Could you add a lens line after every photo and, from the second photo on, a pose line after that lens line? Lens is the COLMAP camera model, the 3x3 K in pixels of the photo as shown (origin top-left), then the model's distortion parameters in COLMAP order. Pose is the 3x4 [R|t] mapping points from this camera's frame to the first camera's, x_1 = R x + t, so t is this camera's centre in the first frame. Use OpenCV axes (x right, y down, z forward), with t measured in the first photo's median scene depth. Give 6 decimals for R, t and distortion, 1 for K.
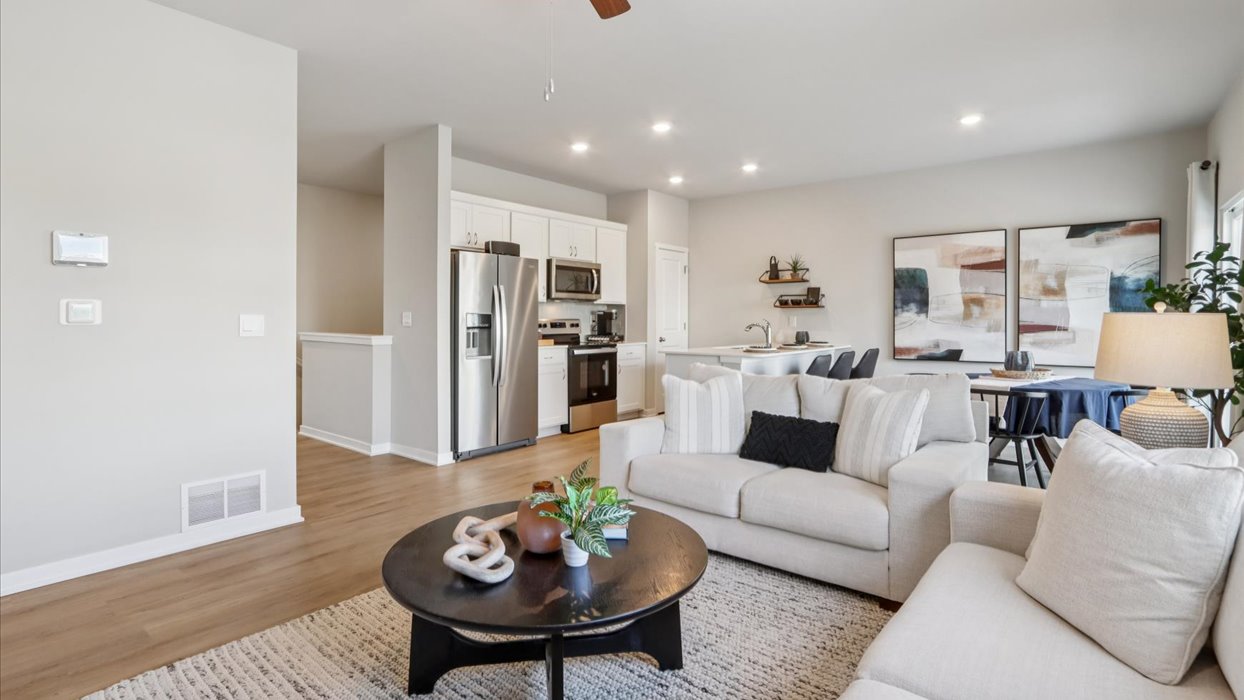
lens RADIAL K [[593.7, 0, 607.0], [0, 593.7, 319.1], [0, 0, 1]] dist [-0.001764, -0.000461]
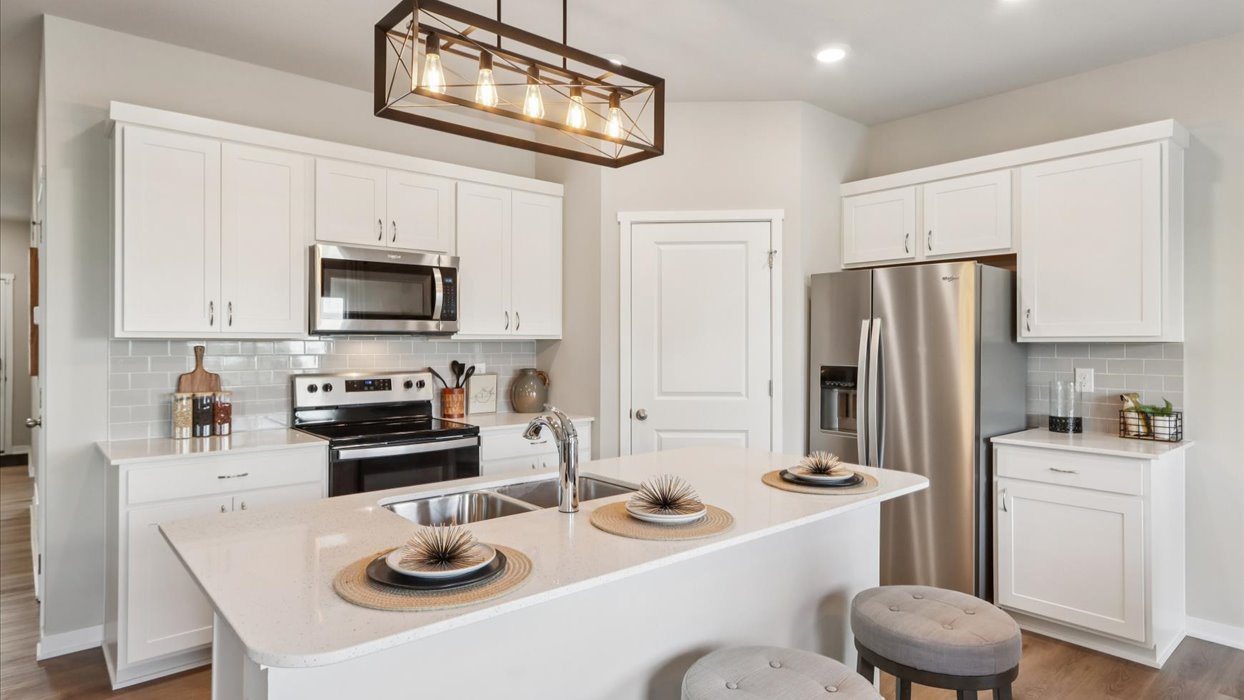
lens RADIAL K [[679.3, 0, 592.7], [0, 679.3, 343.5], [0, 0, 1]] dist [0.048395, 0.000697]
pose [[0.976929, -0.006357, -0.213470, 0.237906], [0.005289, 0.999970, -0.005574, -0.021898], [0.213499, 0.004316, 0.976934, 0.545679]]
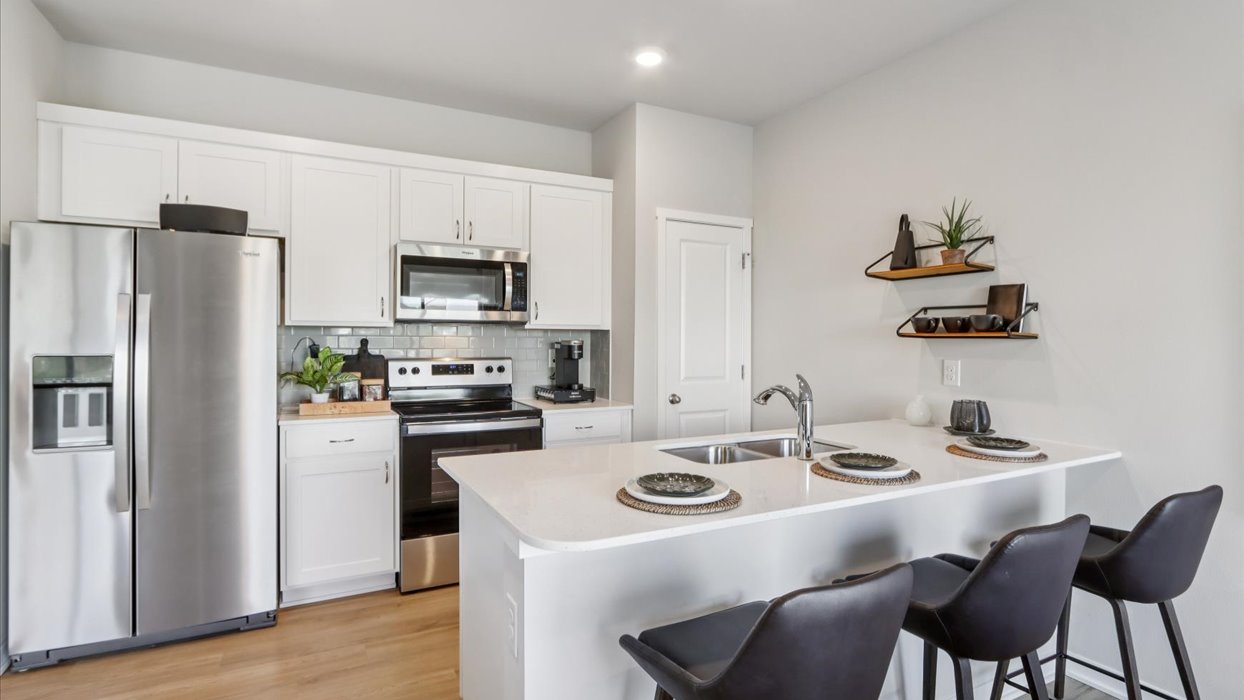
lens RADIAL K [[593.7, 0, 624.6], [0, 593.7, 339.3], [0, 0, 1]] dist [-0.001764, -0.000461]
pose [[0.918791, 0.004765, -0.394716, 0.304824], [-0.003912, 0.999988, 0.002965, -0.021413], [0.394725, -0.001180, 0.918798, 0.621160]]
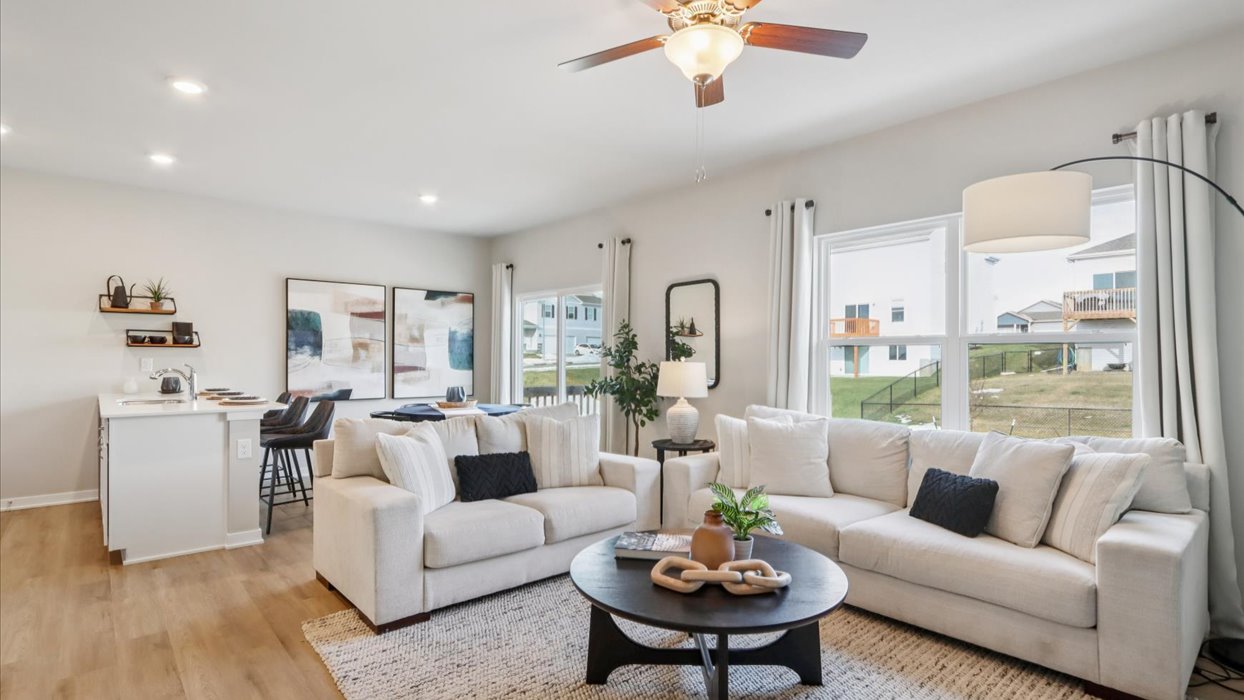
lens RADIAL K [[593.7, 0, 624.9], [0, 593.7, 353.3], [0, 0, 1]] dist [-0.001764, -0.000461]
pose [[0.174660, 0.007101, 0.984603, -0.383101], [-0.003302, 0.999973, -0.006626, -0.008635], [-0.984623, -0.002093, 0.174679, 0.288925]]
